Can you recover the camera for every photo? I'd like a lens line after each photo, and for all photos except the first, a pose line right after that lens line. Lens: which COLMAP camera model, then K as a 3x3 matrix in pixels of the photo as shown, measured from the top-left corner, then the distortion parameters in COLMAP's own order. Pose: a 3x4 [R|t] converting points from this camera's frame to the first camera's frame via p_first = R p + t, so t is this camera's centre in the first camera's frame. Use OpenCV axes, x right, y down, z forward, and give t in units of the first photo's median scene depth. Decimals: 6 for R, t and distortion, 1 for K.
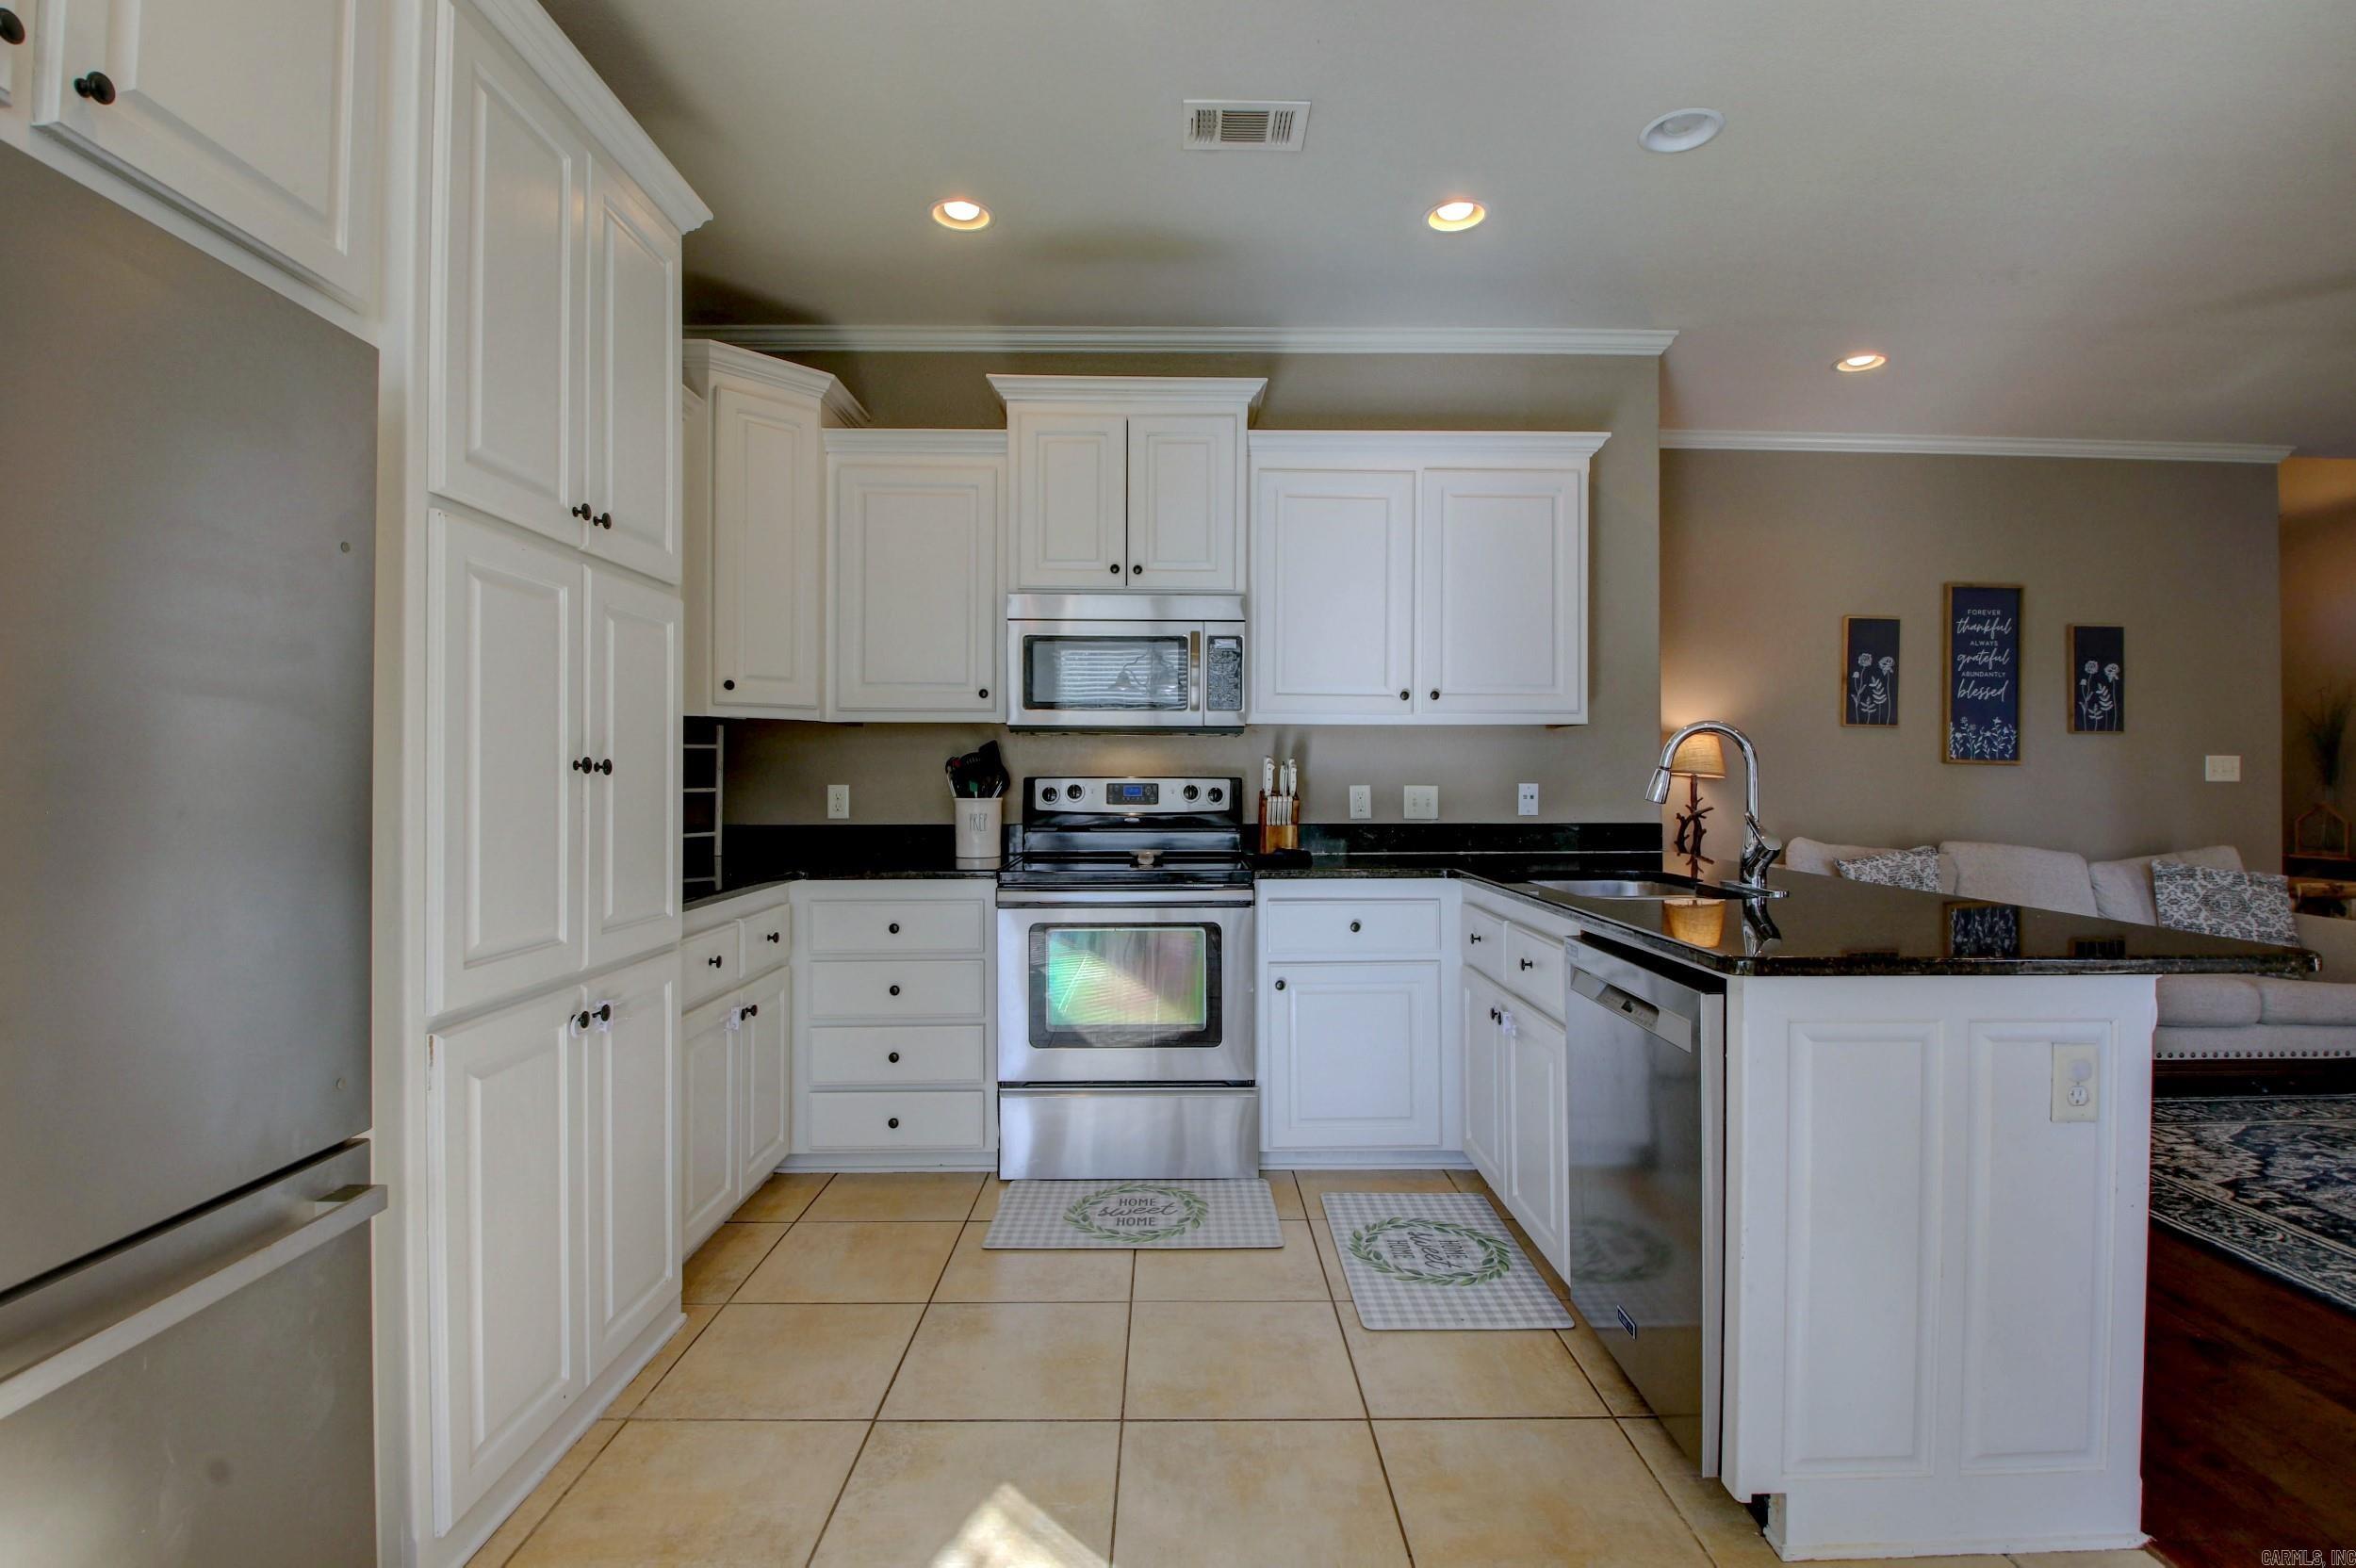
lens RADIAL K [[1097.1, 0, 1174.7], [0, 1097.1, 767.6], [0, 0, 1]] dist [0.017852, -0.031439]
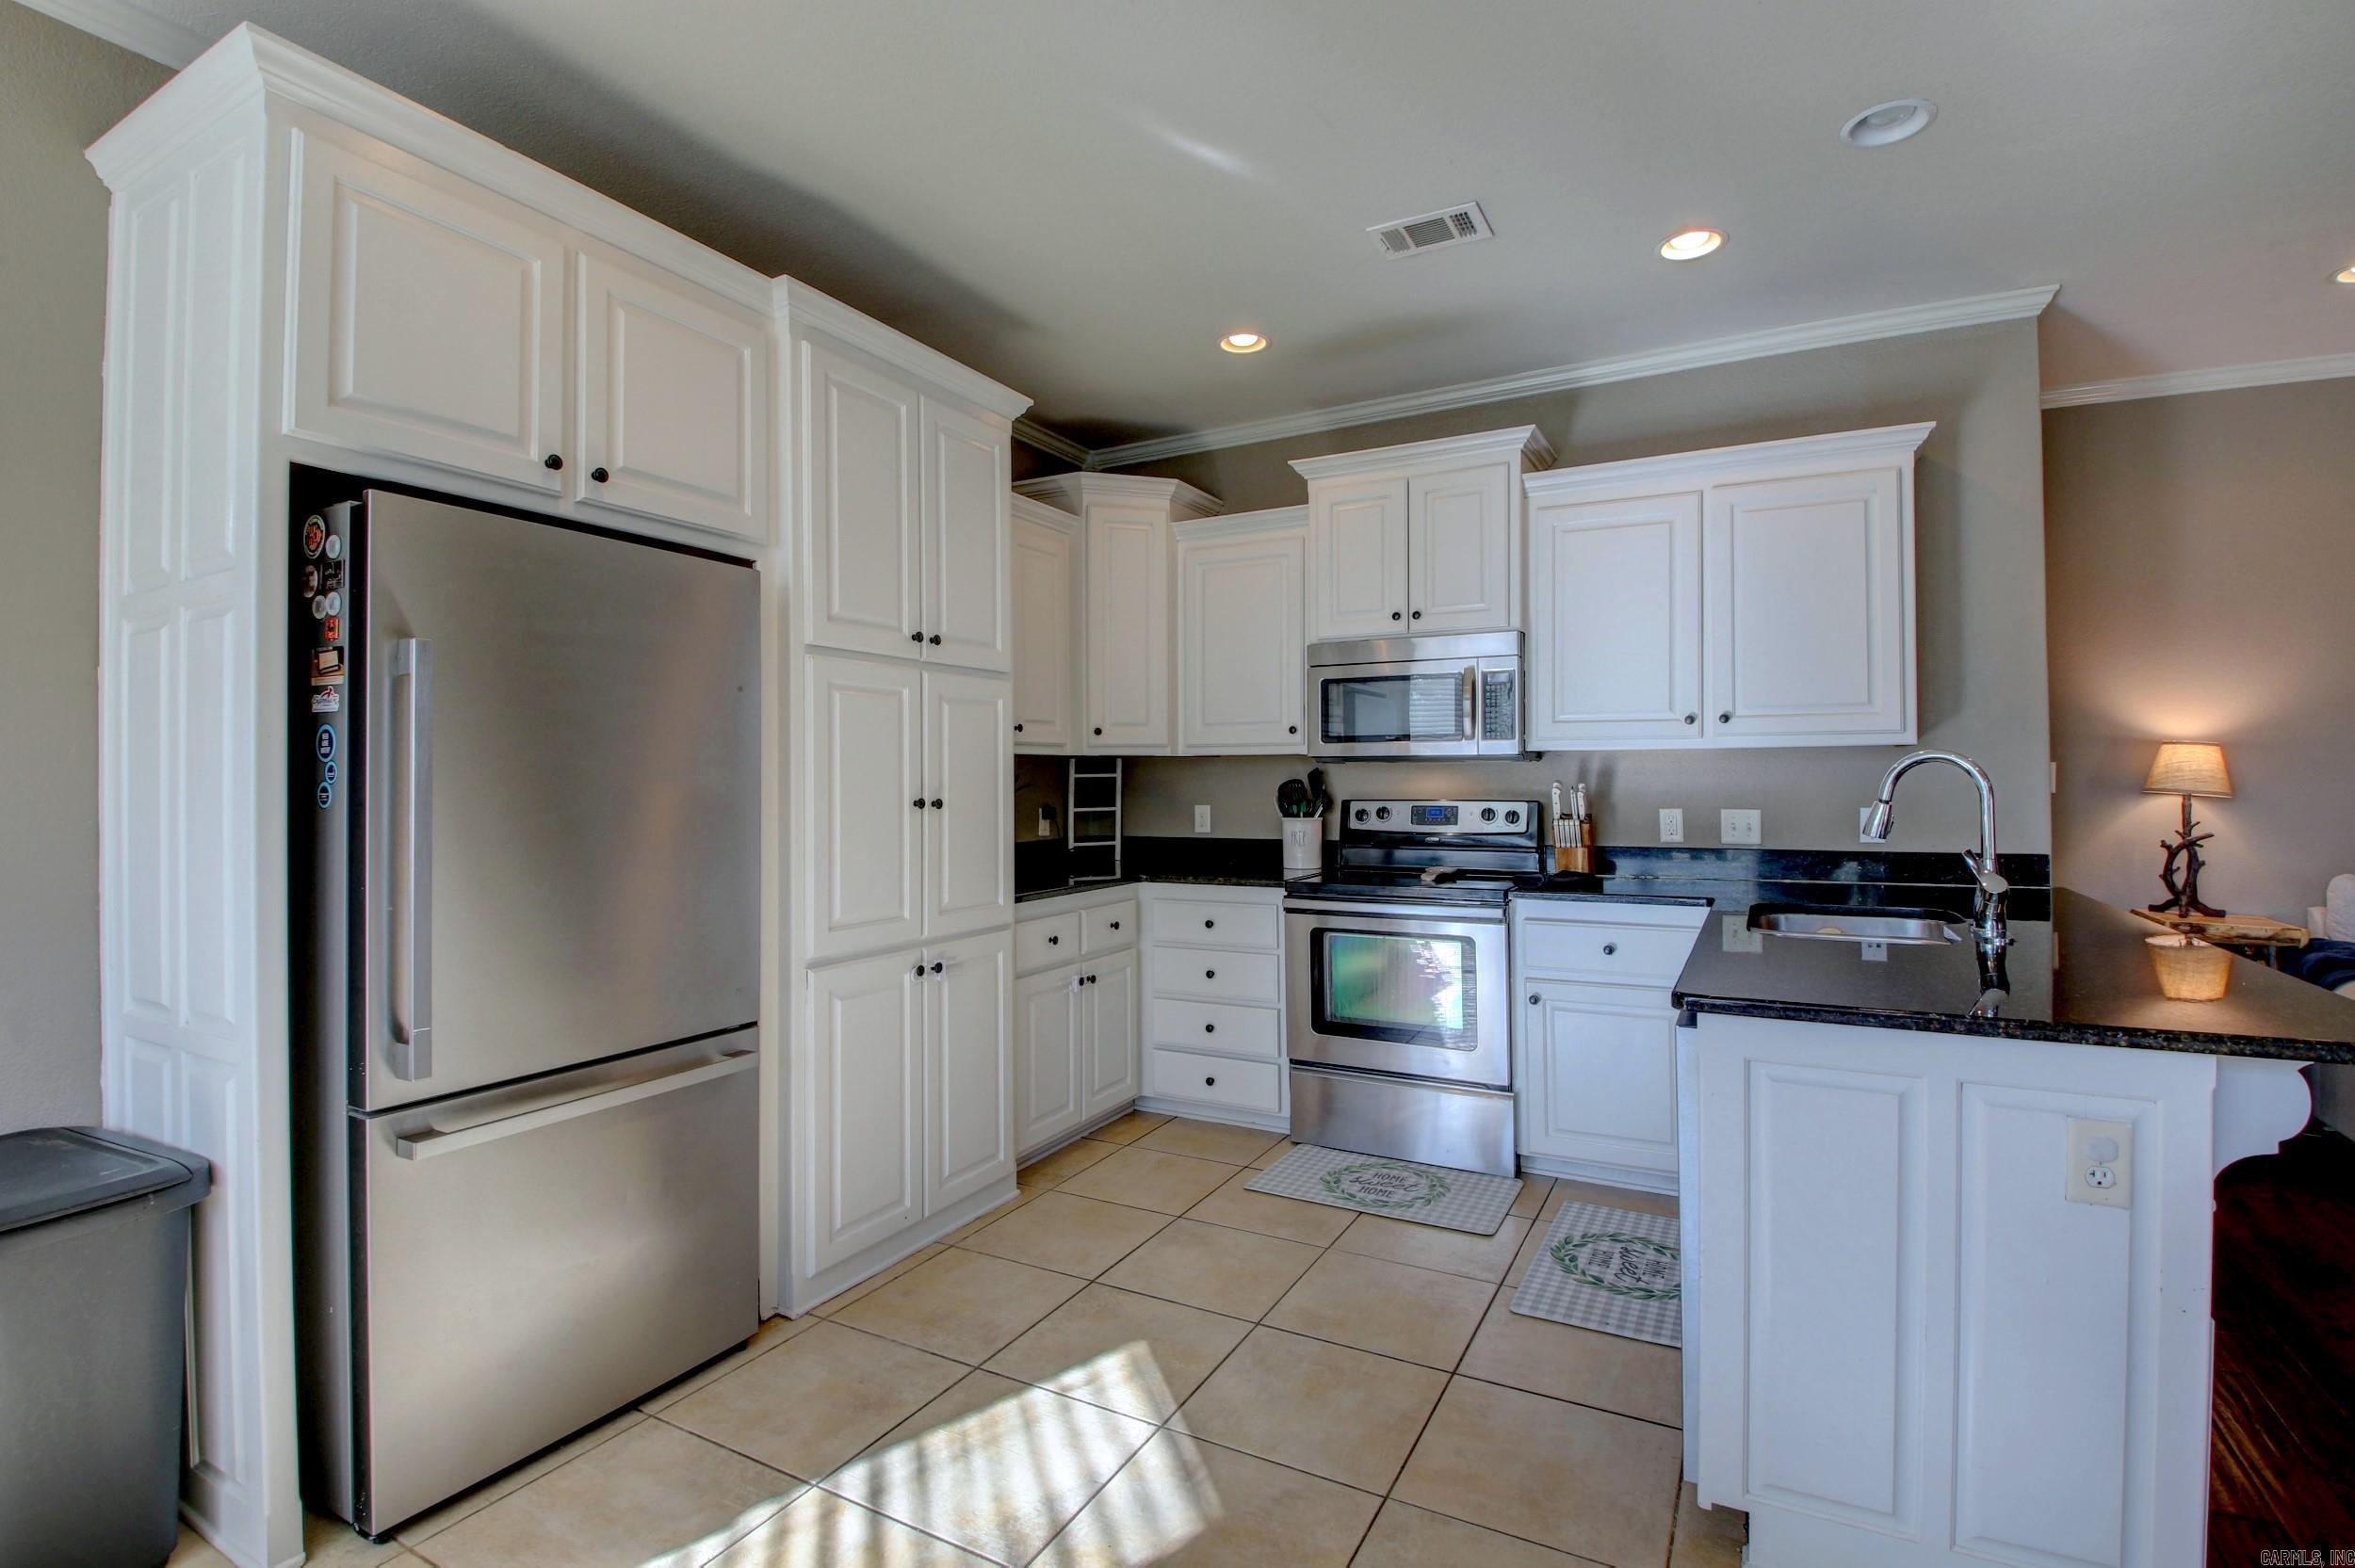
lens RADIAL K [[1088.9, 0, 1178.8], [0, 1088.9, 769.1], [0, 0, 1]] dist [0.031209, -0.044171]
pose [[0.875307, -0.010645, -0.483451, 0.282941], [0.010347, 0.999941, -0.003283, -0.022747], [0.483458, -0.002129, 0.875365, -0.083261]]
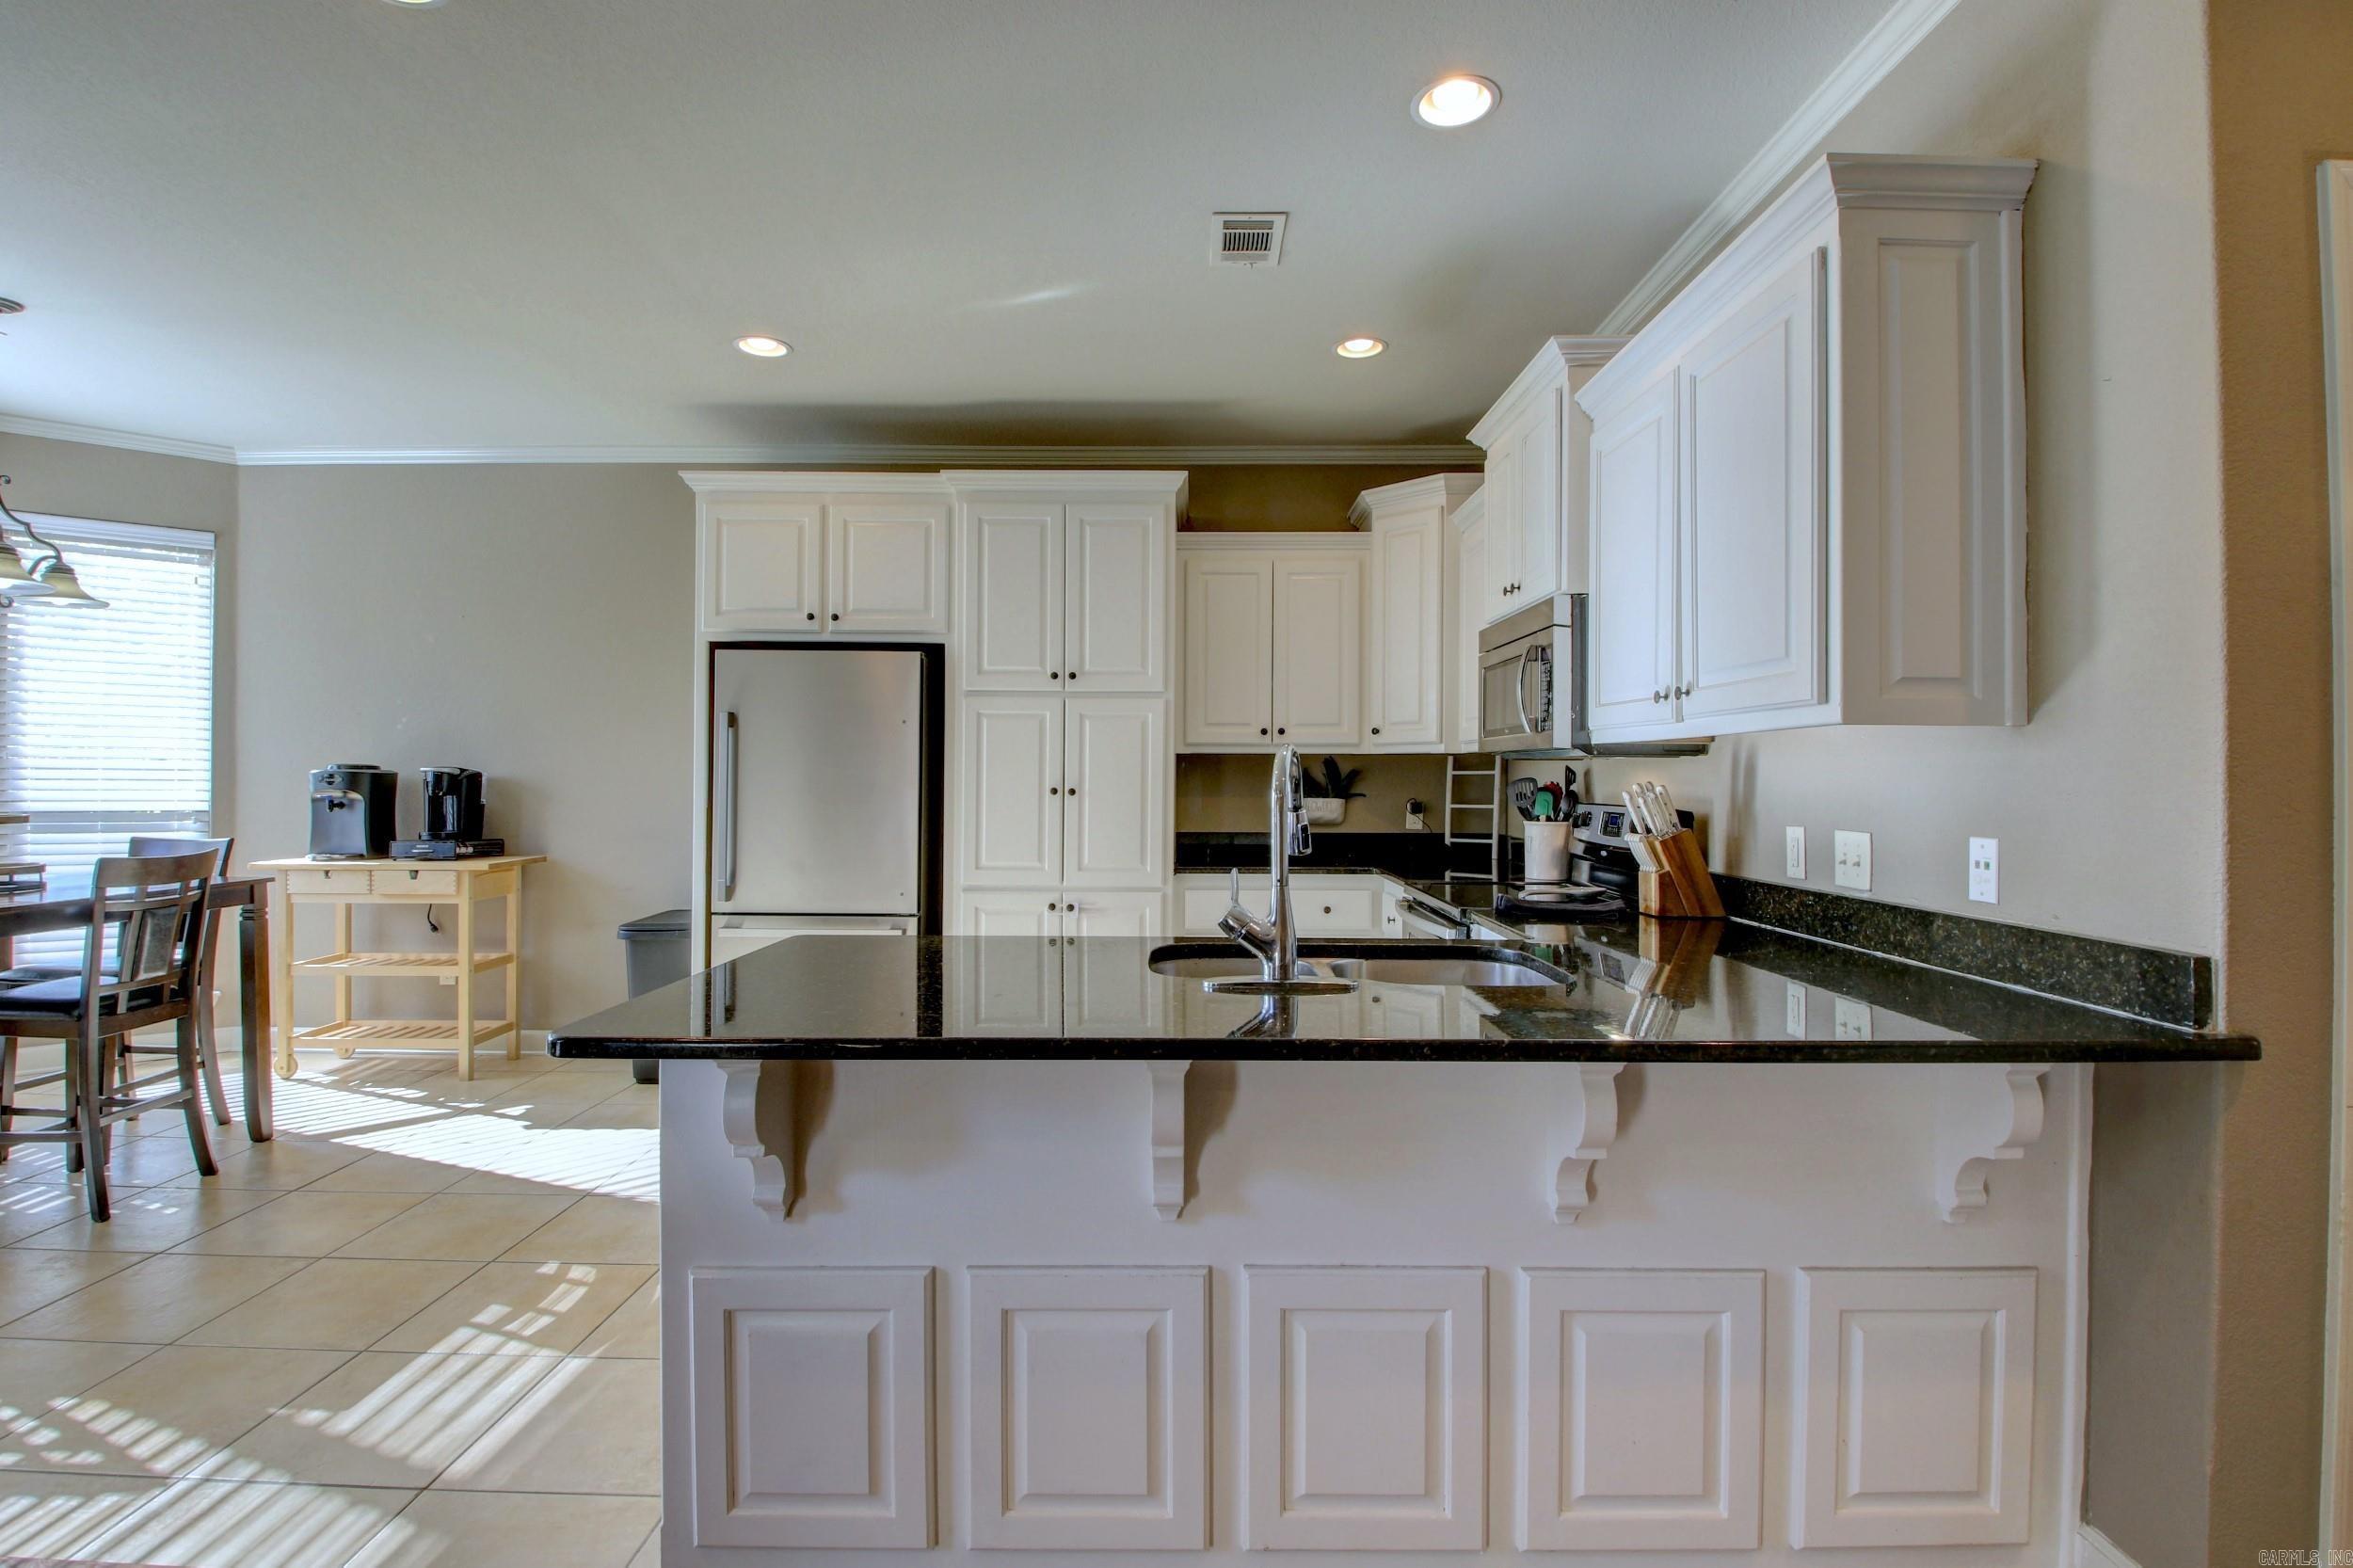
lens RADIAL K [[1088.1, 0, 1177.8], [0, 1088.1, 769.1], [0, 0, 1]] dist [0.031209, -0.044171]
pose [[-0.017592, -0.007892, -0.999814, 0.907562], [0.003398, 0.999963, -0.007953, -0.015387], [0.999839, -0.003538, -0.017564, 0.713554]]
